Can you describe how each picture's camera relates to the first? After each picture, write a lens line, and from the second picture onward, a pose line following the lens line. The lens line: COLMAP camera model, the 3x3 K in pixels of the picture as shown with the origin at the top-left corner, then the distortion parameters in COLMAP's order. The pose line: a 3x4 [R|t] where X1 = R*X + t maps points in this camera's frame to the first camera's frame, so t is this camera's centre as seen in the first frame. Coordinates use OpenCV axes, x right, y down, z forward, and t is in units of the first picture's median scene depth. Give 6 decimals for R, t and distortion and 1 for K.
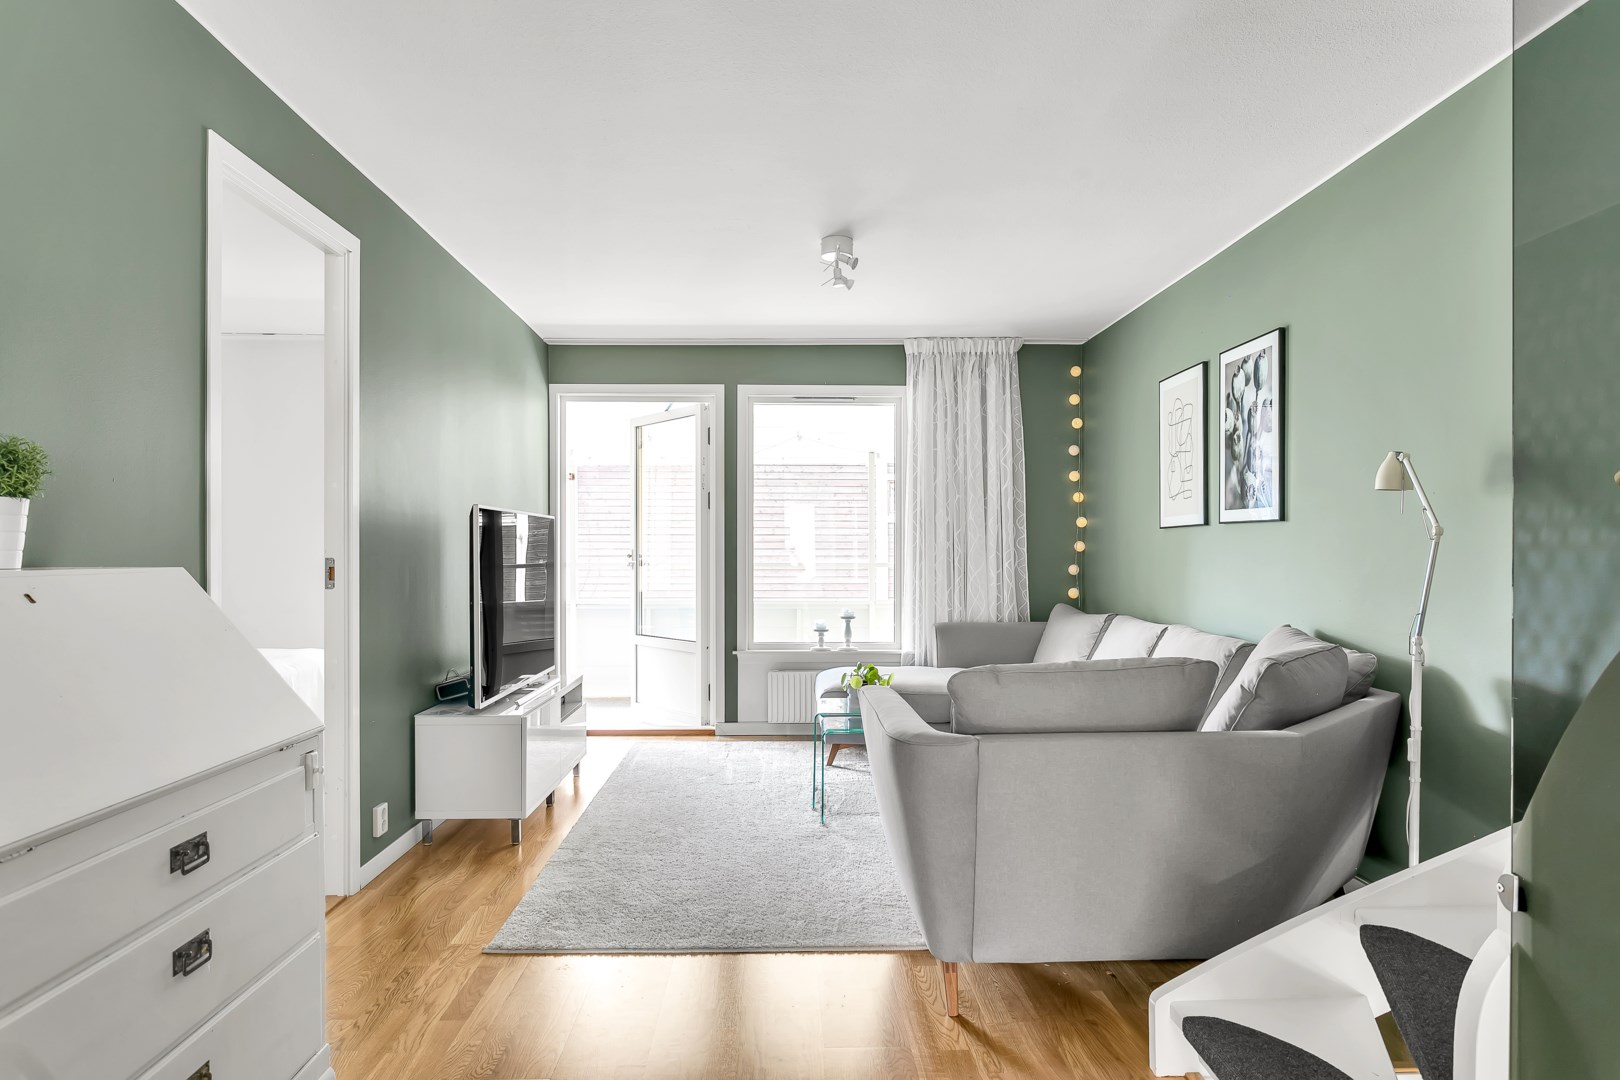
lens RADIAL K [[1026.0, 0, 809.4], [0, 1026.0, 549.6], [0, 0, 1]] dist [-0.002876, 0.002665]
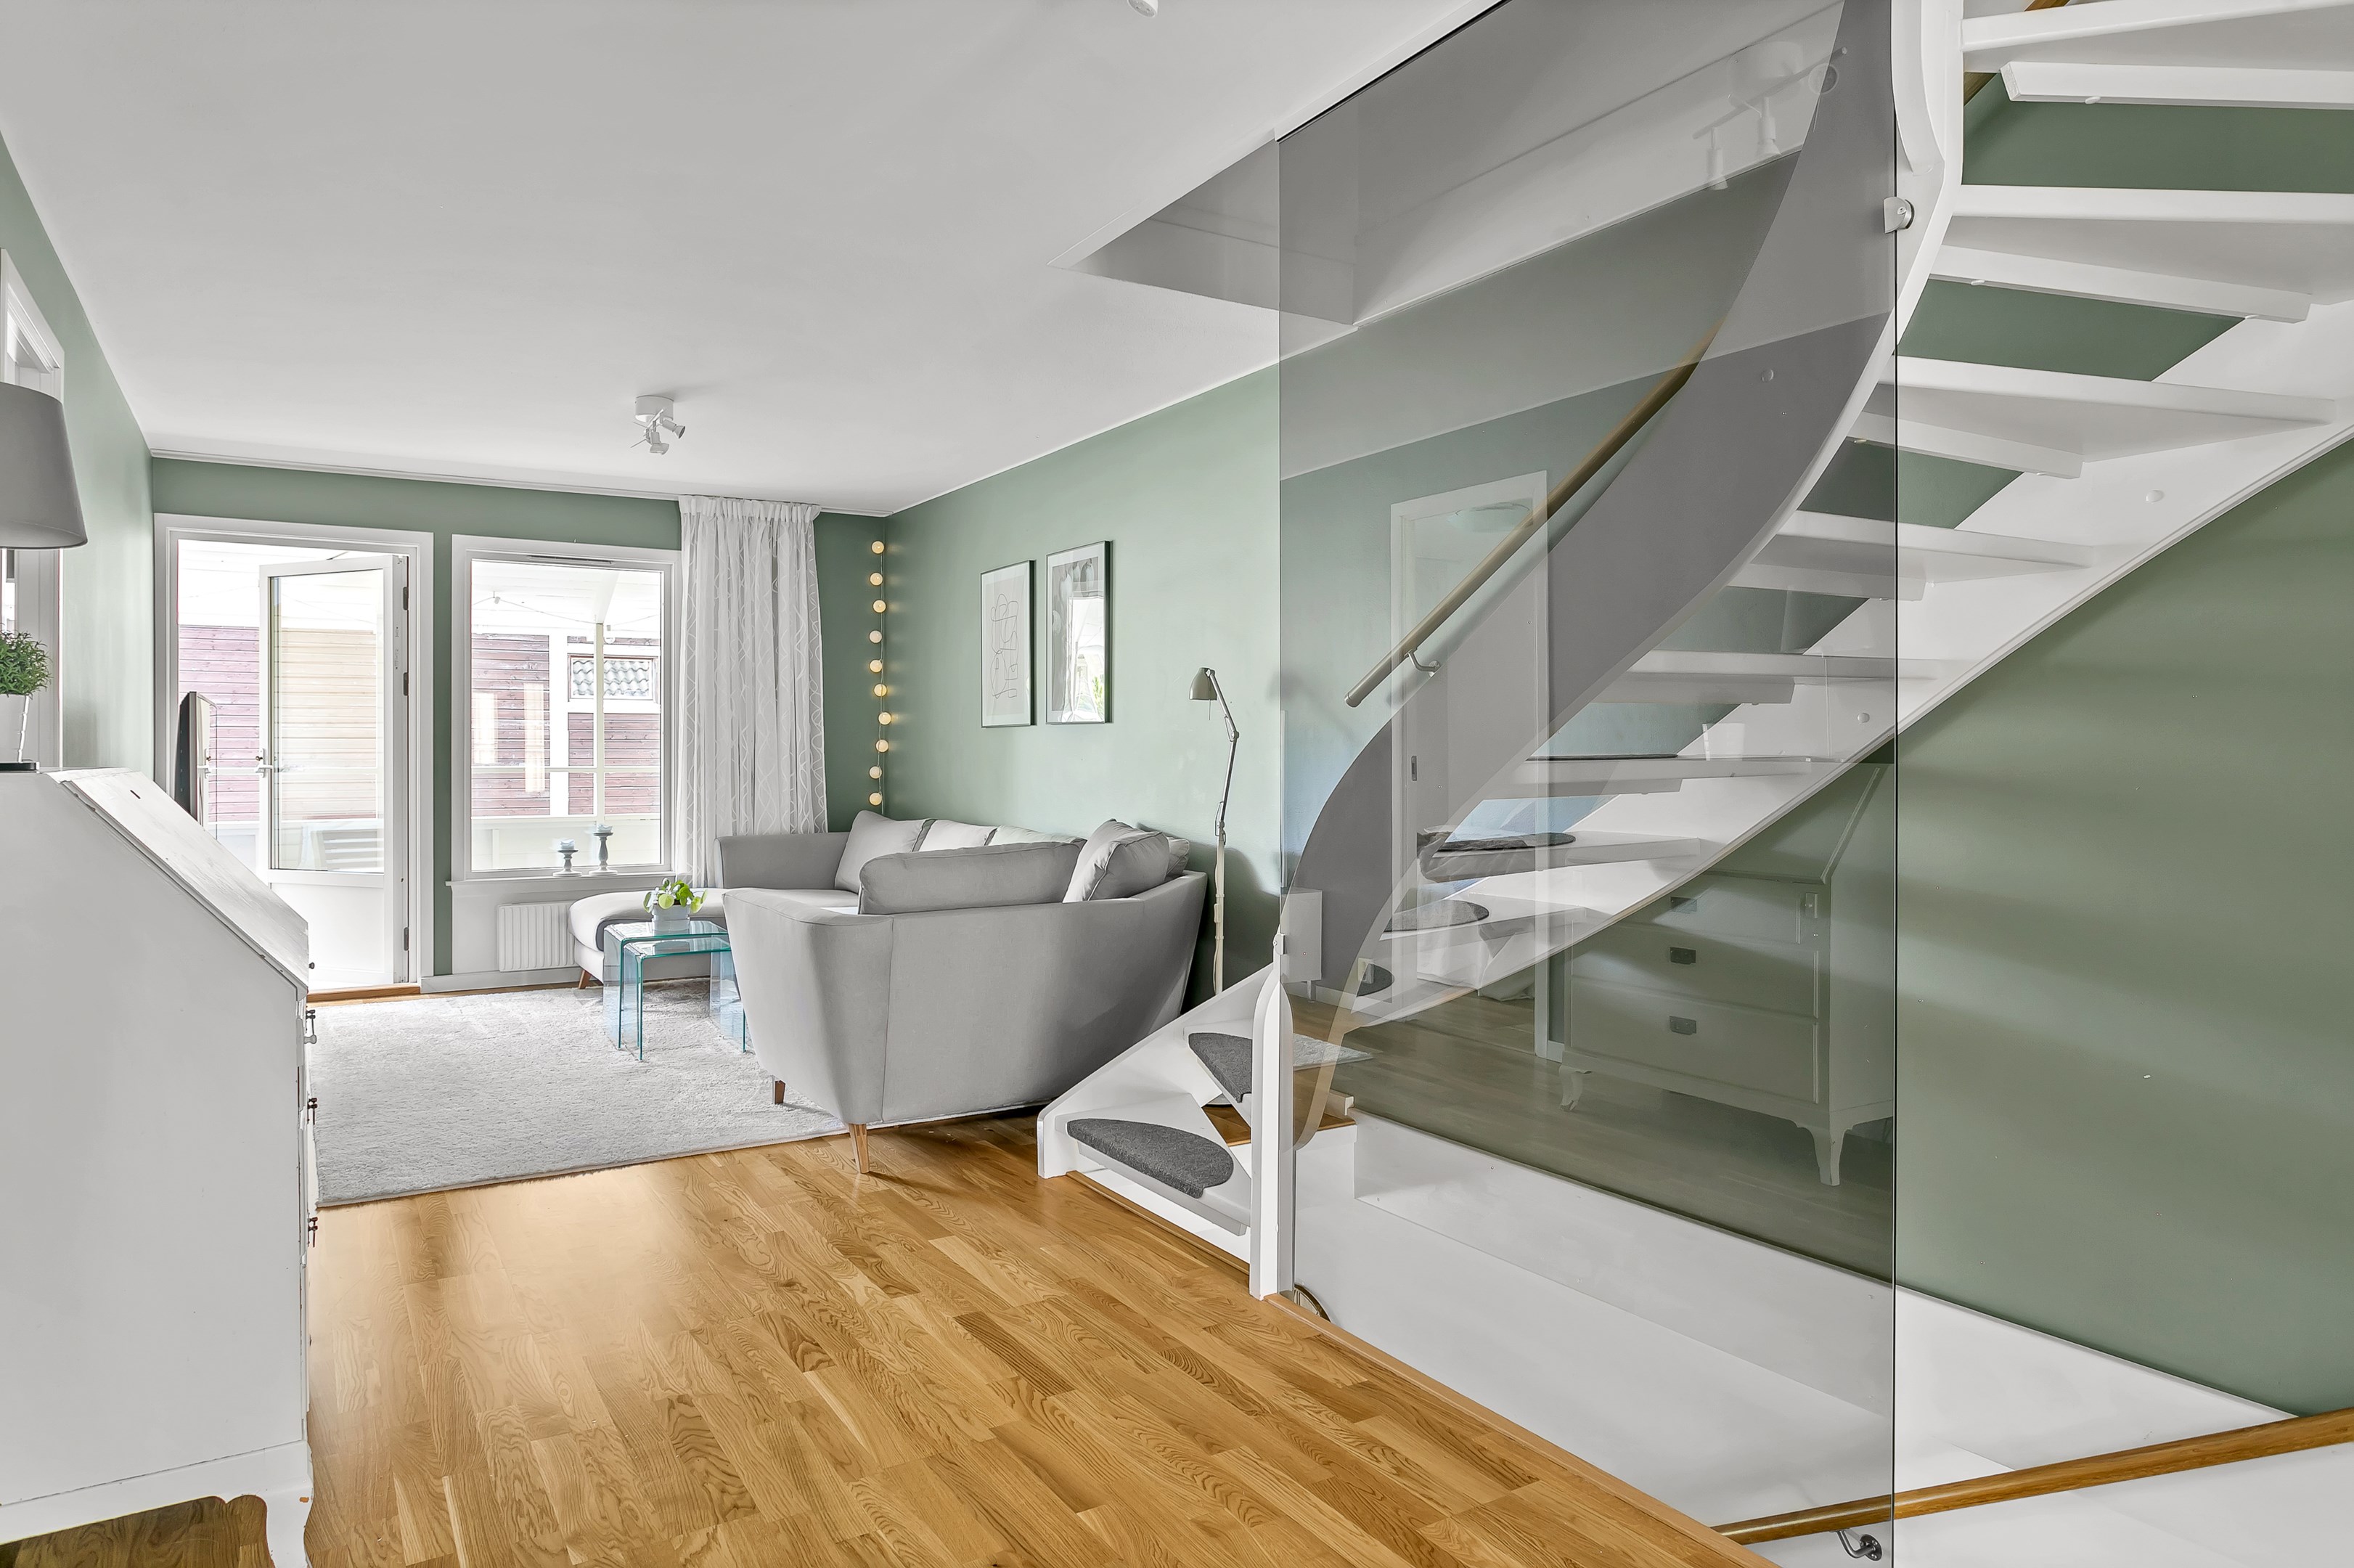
lens RADIAL K [[1453.4, 0, 1177.7], [0, 1453.4, 749.5], [0, 0, 1]] dist [-0.001027, -0.000527]
pose [[0.866845, -0.000429, 0.498578, -0.142697], [0.000339, 1.000000, 0.000271, -0.000239], [-0.498578, -0.000066, 0.866845, -0.215125]]
